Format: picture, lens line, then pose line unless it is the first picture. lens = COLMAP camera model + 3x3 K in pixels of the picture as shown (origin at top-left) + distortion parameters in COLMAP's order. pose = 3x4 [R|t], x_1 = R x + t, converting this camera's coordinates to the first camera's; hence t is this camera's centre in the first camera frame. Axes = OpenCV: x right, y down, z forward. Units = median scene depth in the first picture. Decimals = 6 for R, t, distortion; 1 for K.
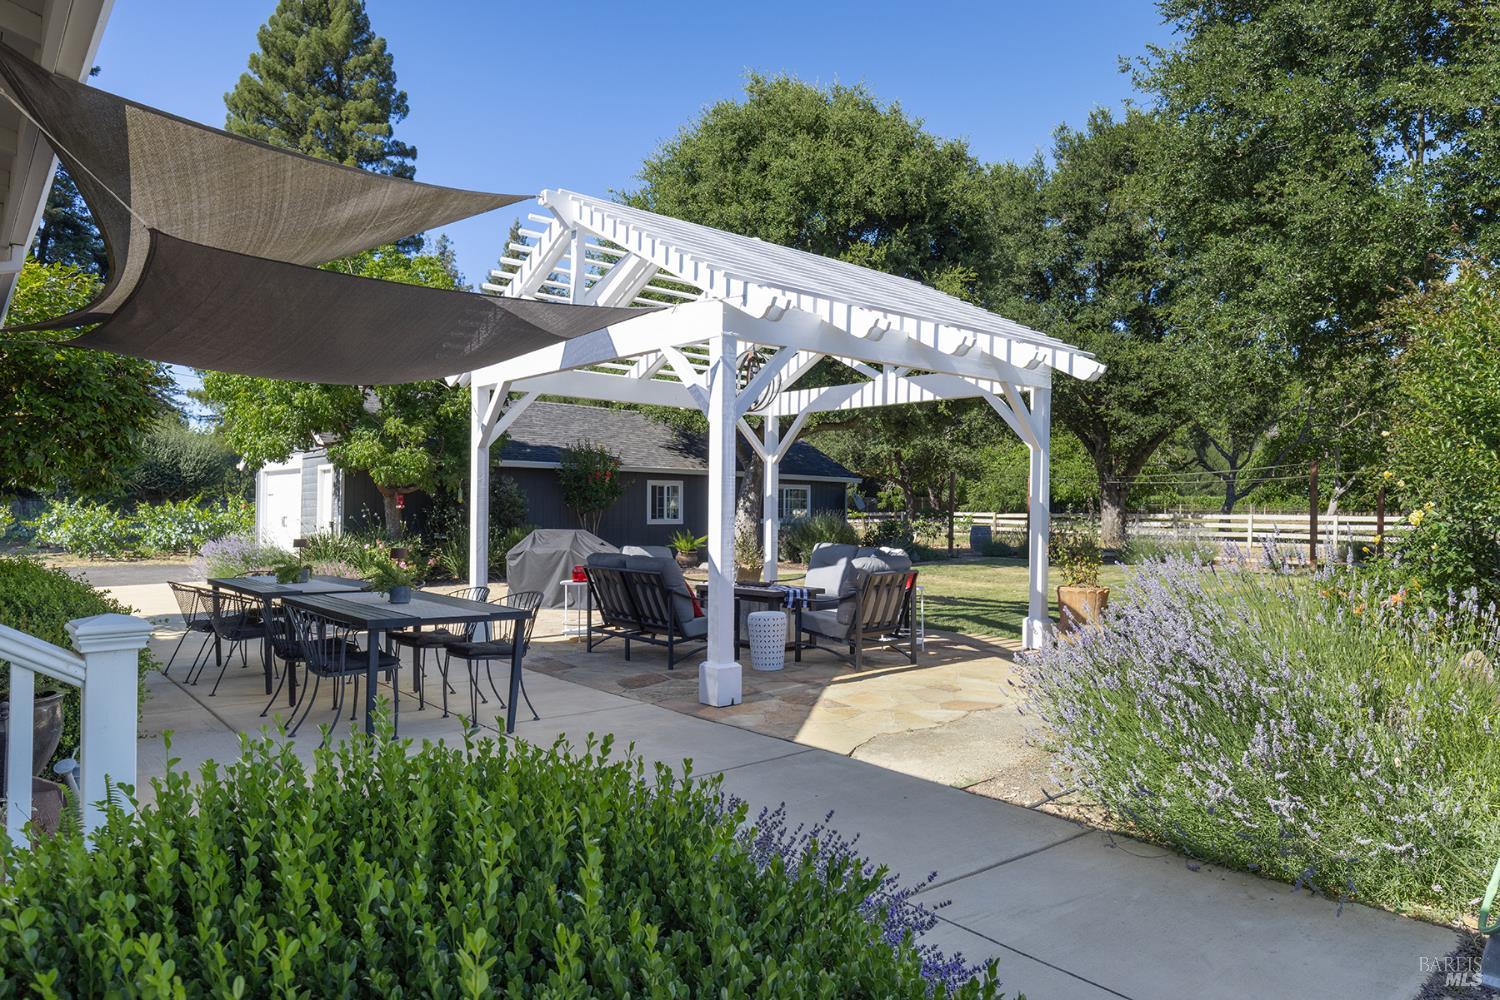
lens RADIAL K [[941.6, 0, 757.5], [0, 941.6, 506.6], [0, 0, 1]] dist [0.005363, 0.004791]
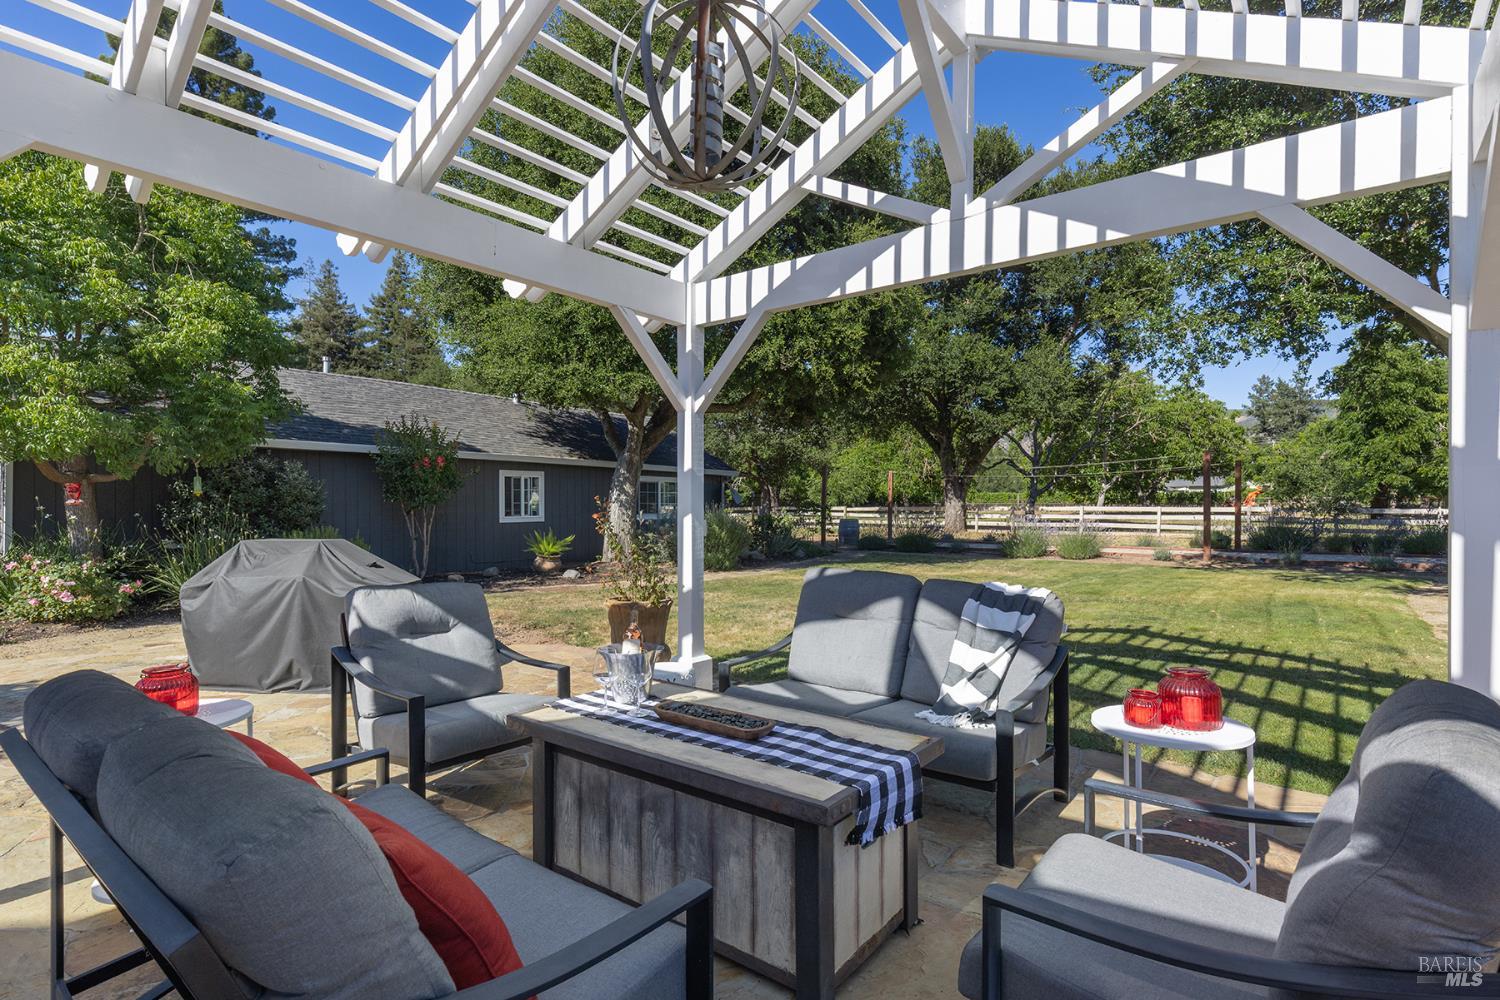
lens RADIAL K [[735.1, 0, 766.6], [0, 735.1, 502.7], [0, 0, 1]] dist [-0.004851, -0.000680]
pose [[0.979747, -0.005821, 0.200155, -0.015344], [0.005975, 0.999982, -0.000170, 0.002901], [-0.200151, 0.001362, 0.979764, 0.334680]]
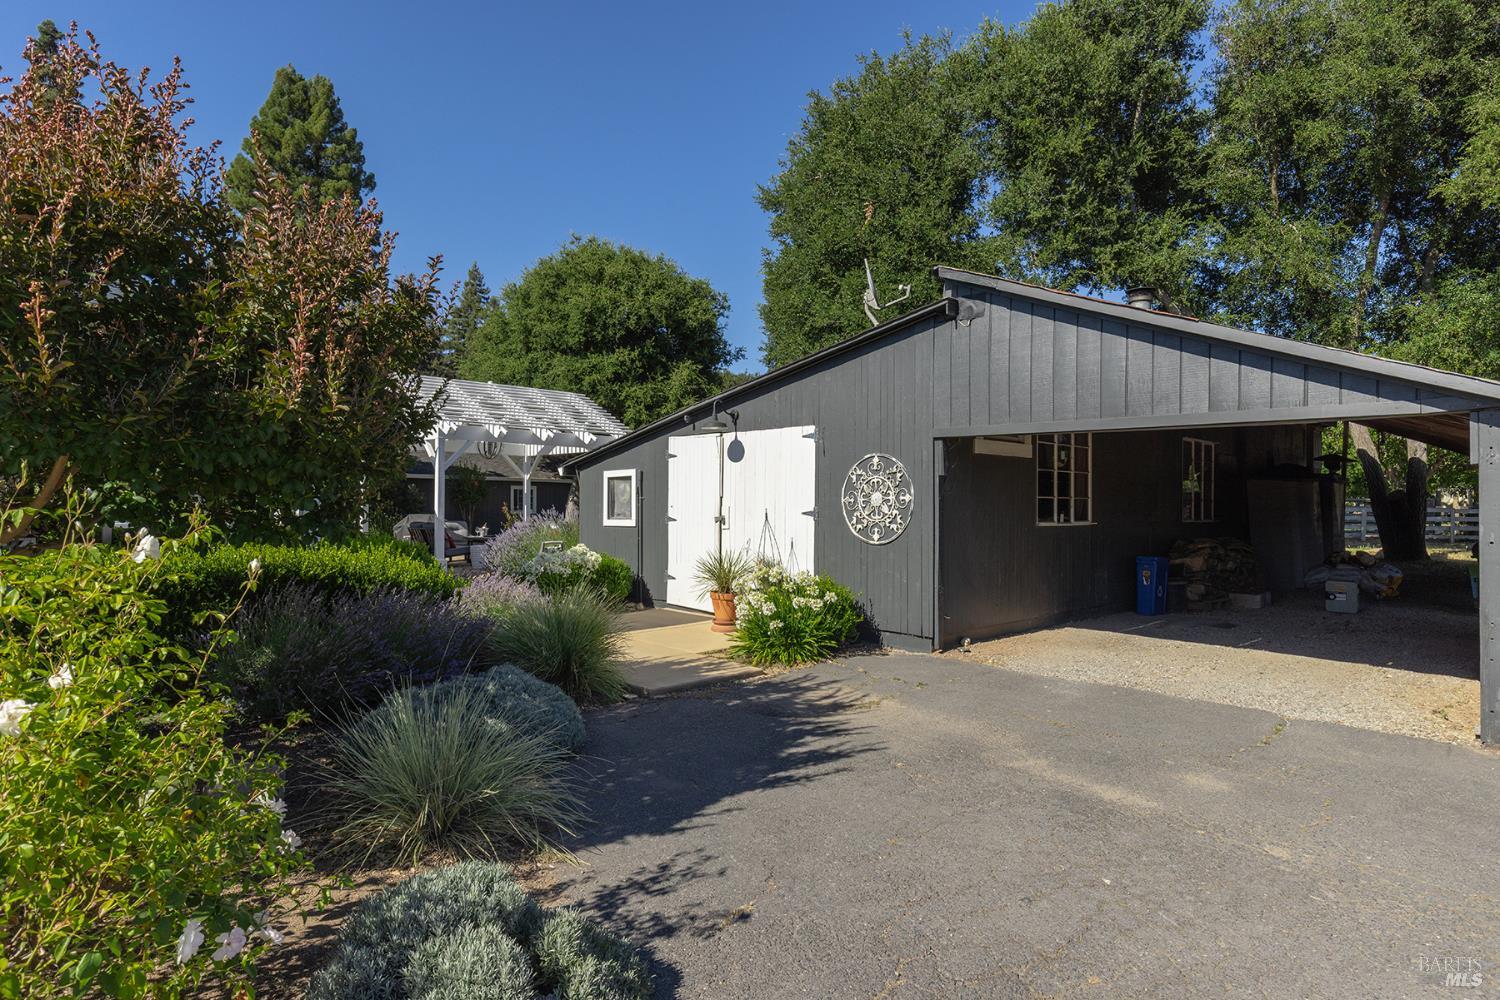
lens RADIAL K [[820.5, 0, 756.8], [0, 820.5, 508.0], [0, 0, 1]] dist [0.006196, 0.001330]
pose [[0.997861, 0.002646, 0.065320, 0.223496], [-0.002931, 0.999987, 0.004265, 0.001478], [-0.065308, -0.004447, 0.997855, -0.428274]]
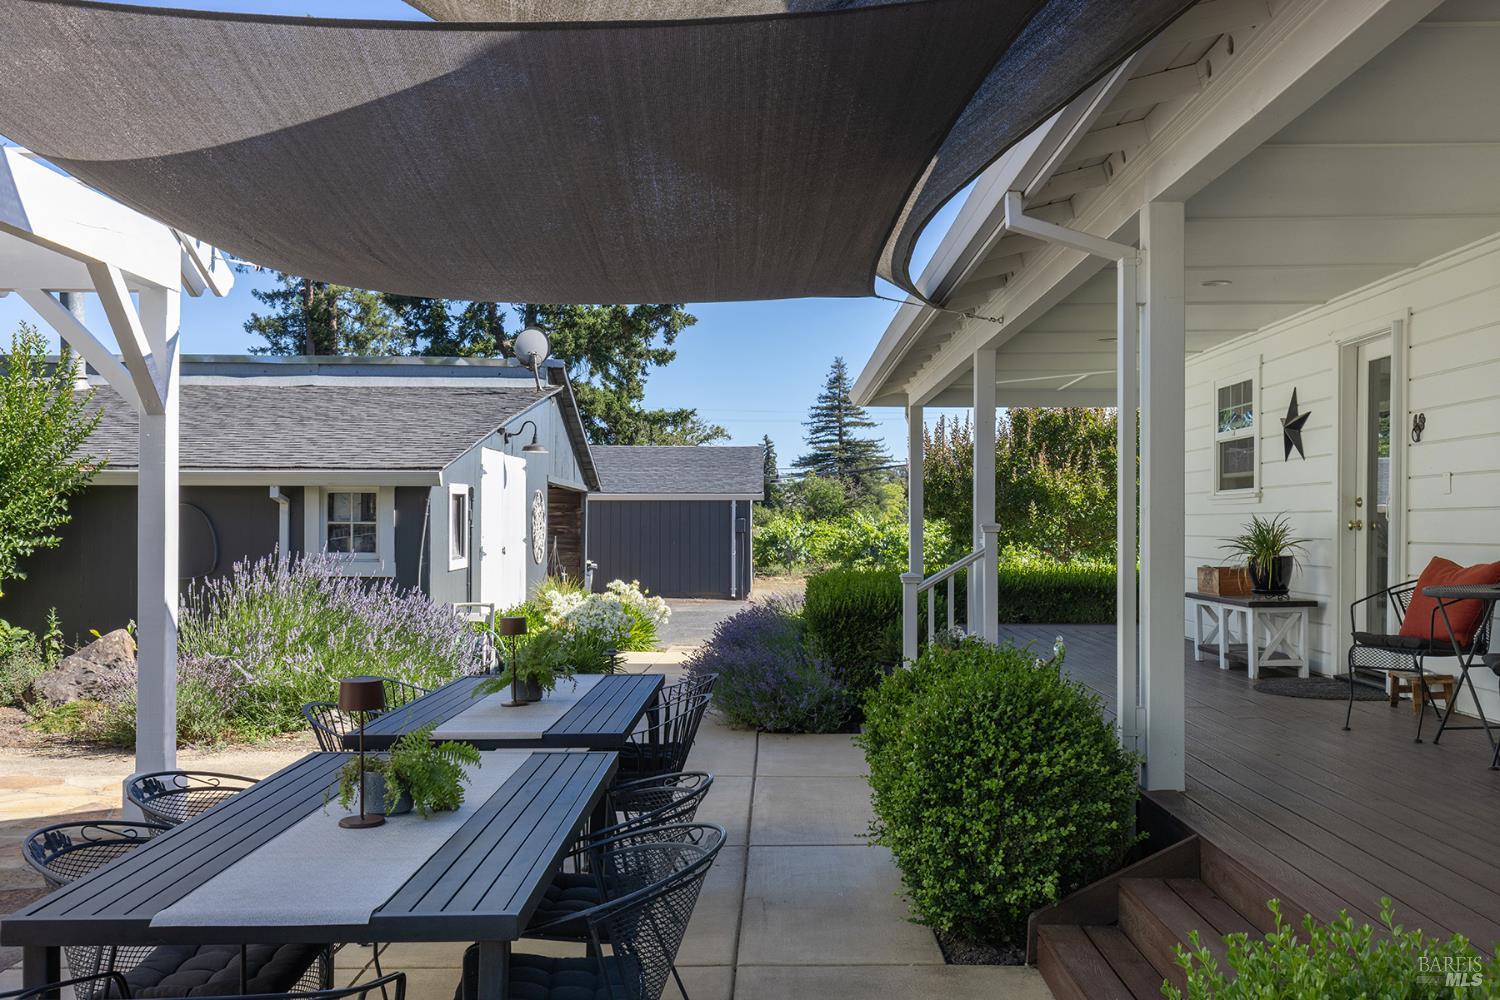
lens RADIAL K [[1374.2, 0, 789.3], [0, 1374.2, 525.4], [0, 0, 1]] dist [-0.005217, 0.000000]
pose [[-0.769892, -0.011006, 0.638080, -0.311726], [-0.010464, 0.999935, 0.004621, -0.006462], [-0.638089, -0.003119, -0.769957, 0.458067]]
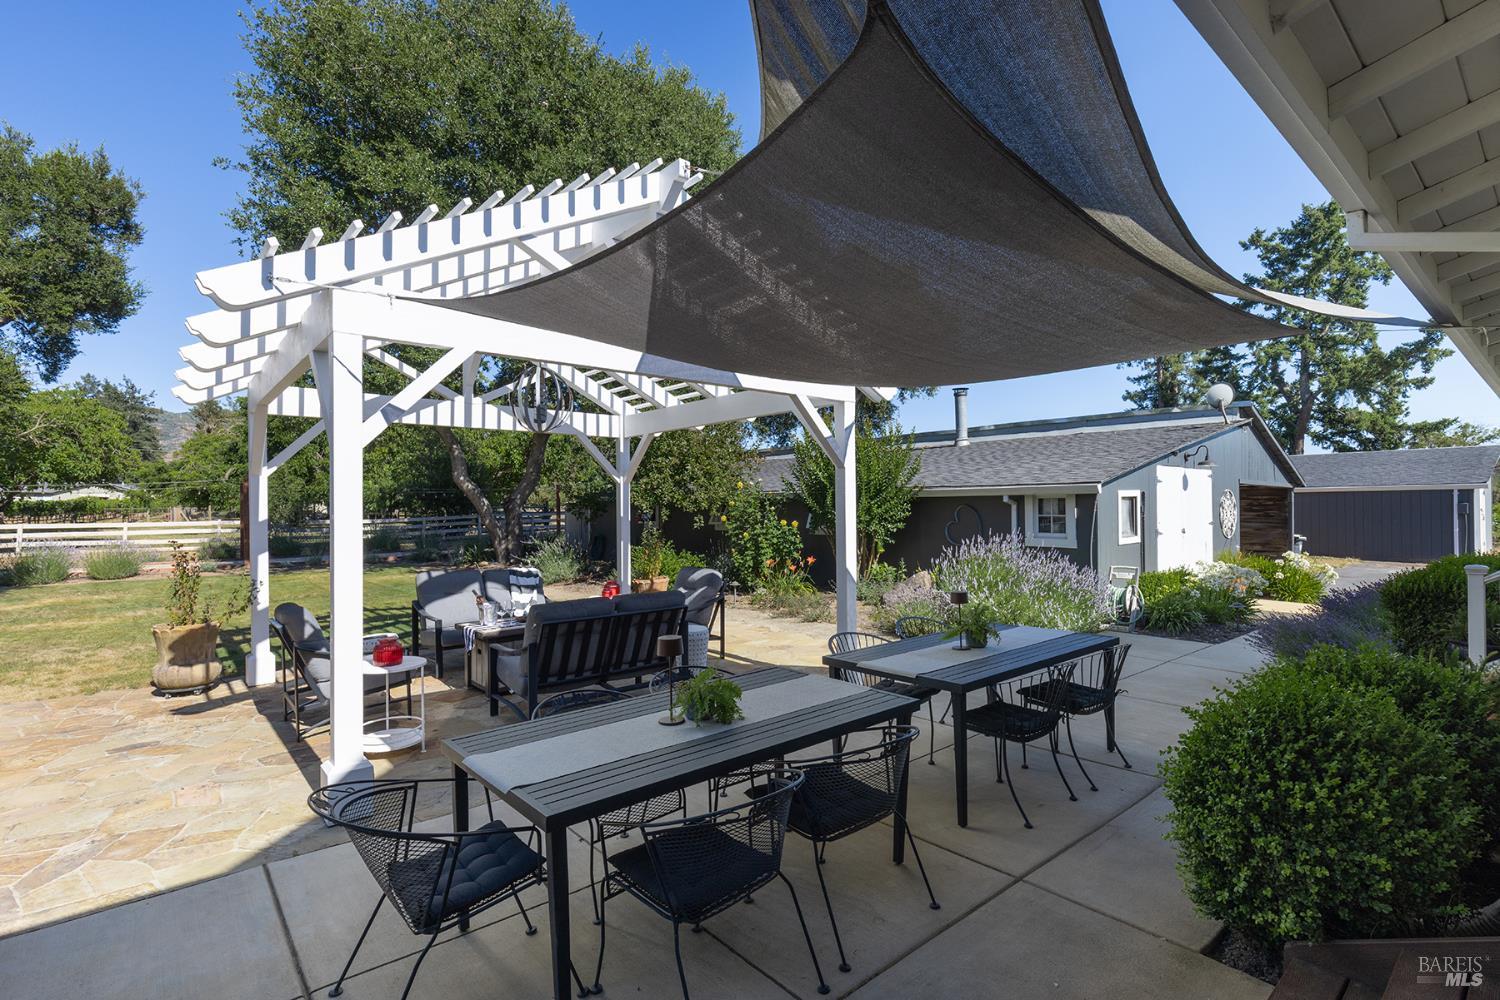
lens RADIAL K [[716.4, 0, 757.7], [0, 716.4, 503.1], [0, 0, 1]] dist [-0.003532, 0.001774]
pose [[-0.004593, -0.002031, 0.999987, -0.314722], [0.006705, 0.999975, 0.002062, -0.013922], [-0.999967, 0.006714, -0.004579, 0.352093]]
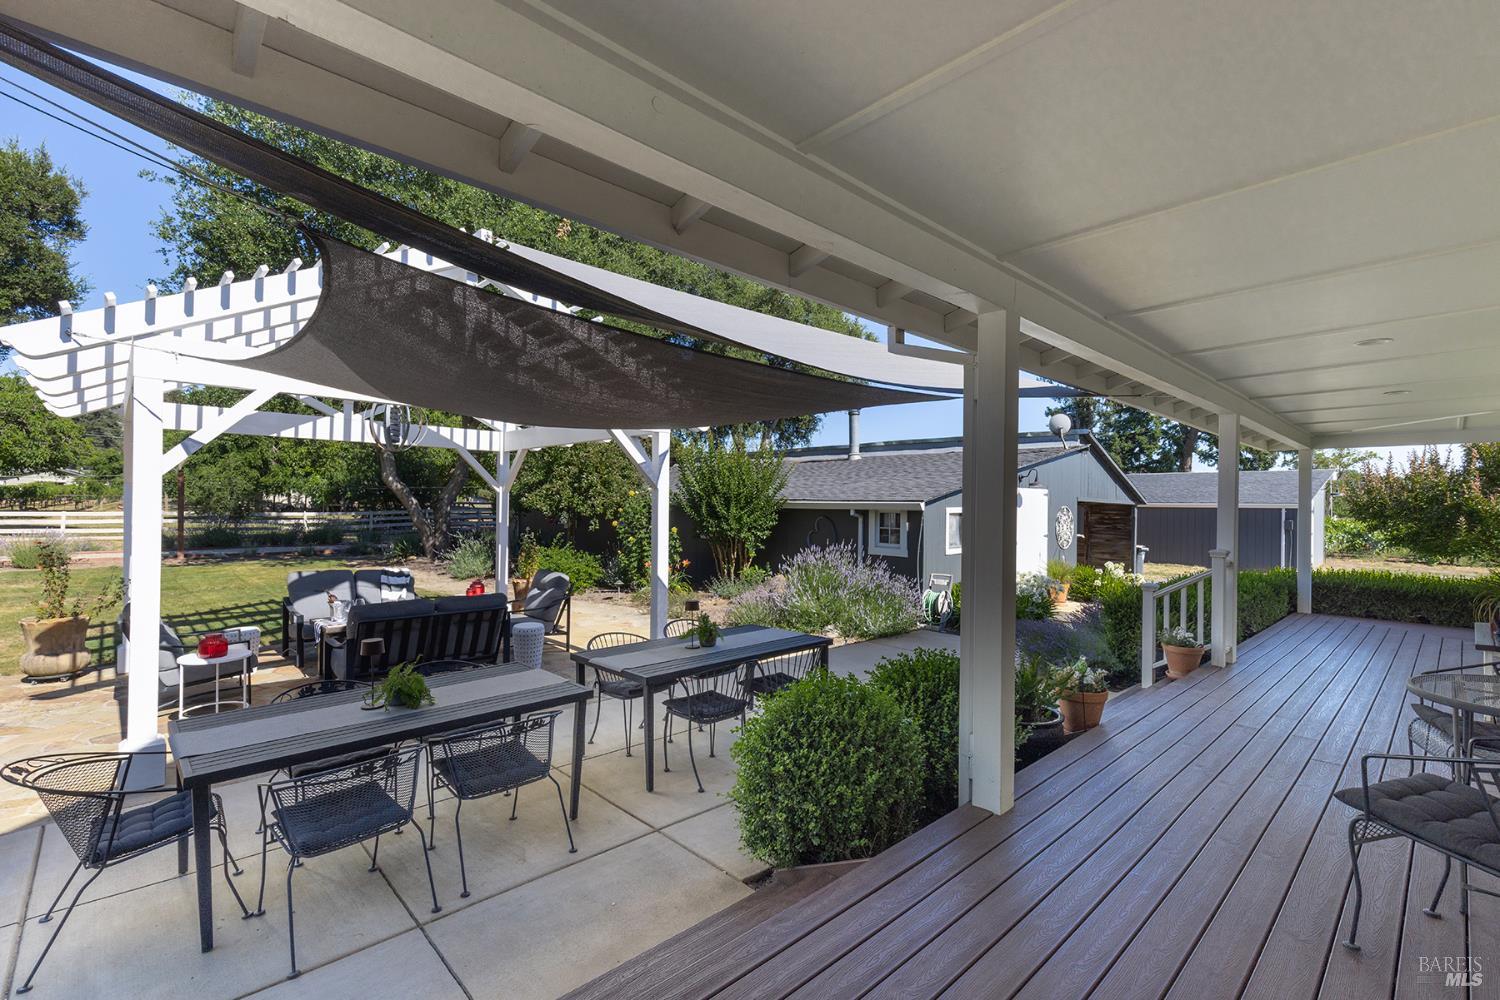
lens RADIAL K [[674.2, 0, 759.2], [0, 674.2, 502.5], [0, 0, 1]] dist [0.007018, -0.001004]
pose [[-0.059678, -0.004563, 0.998207, -0.346402], [-0.015016, 0.999881, 0.003673, -0.023345], [-0.998105, -0.014770, -0.059740, 0.284227]]
